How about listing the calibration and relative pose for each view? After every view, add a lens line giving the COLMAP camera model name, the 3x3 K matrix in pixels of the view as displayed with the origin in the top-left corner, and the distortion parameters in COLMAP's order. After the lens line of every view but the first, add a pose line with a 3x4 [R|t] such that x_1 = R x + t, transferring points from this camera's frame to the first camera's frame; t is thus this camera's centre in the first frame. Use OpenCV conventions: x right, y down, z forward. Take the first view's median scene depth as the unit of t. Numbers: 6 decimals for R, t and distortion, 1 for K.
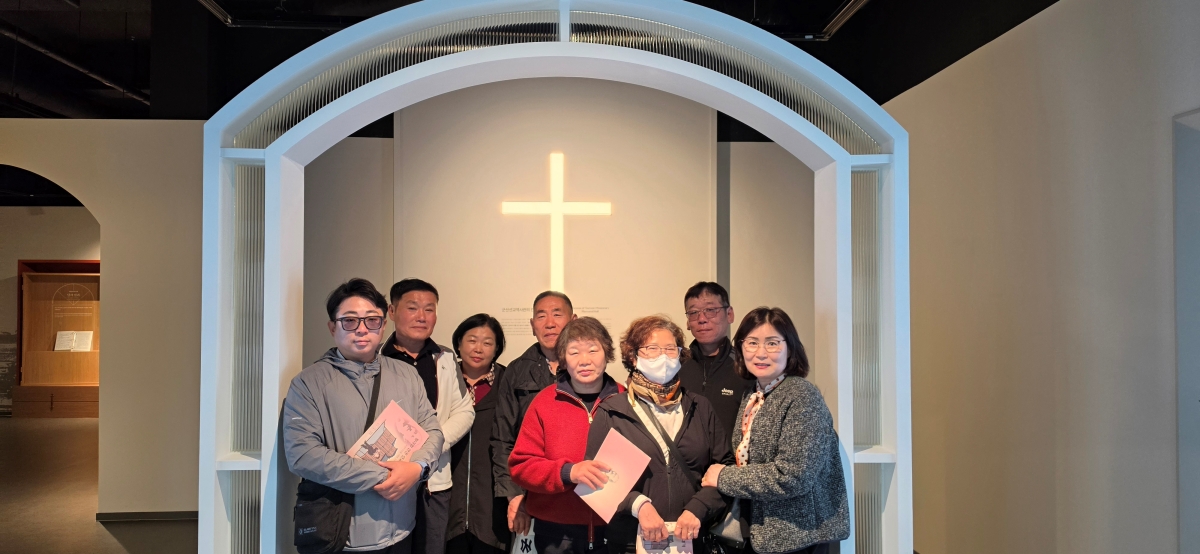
lens RADIAL K [[835.1, 0, 599.9], [0, 835.1, 277.6], [0, 0, 1]] dist [0.050451, -0.000920]
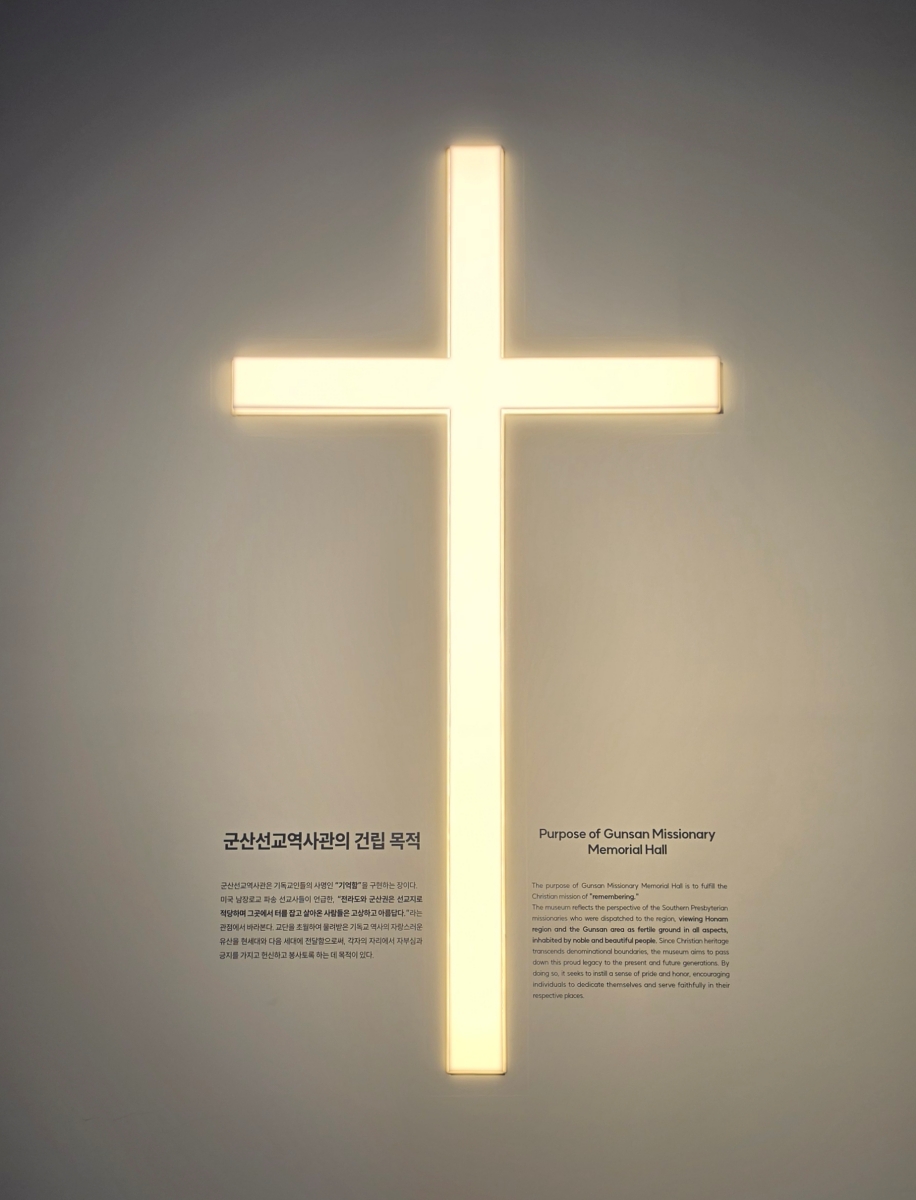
lens RADIAL K [[866.3, 0, 457.8], [0, 866.3, 599.1], [0, 0, 1]] dist [0.003456, 0.000294]
pose [[0.997505, 0.006866, -0.070258, -0.039097], [0.003733, 0.988735, 0.149633, -0.060756], [0.070494, -0.149522, 0.986242, 0.759826]]
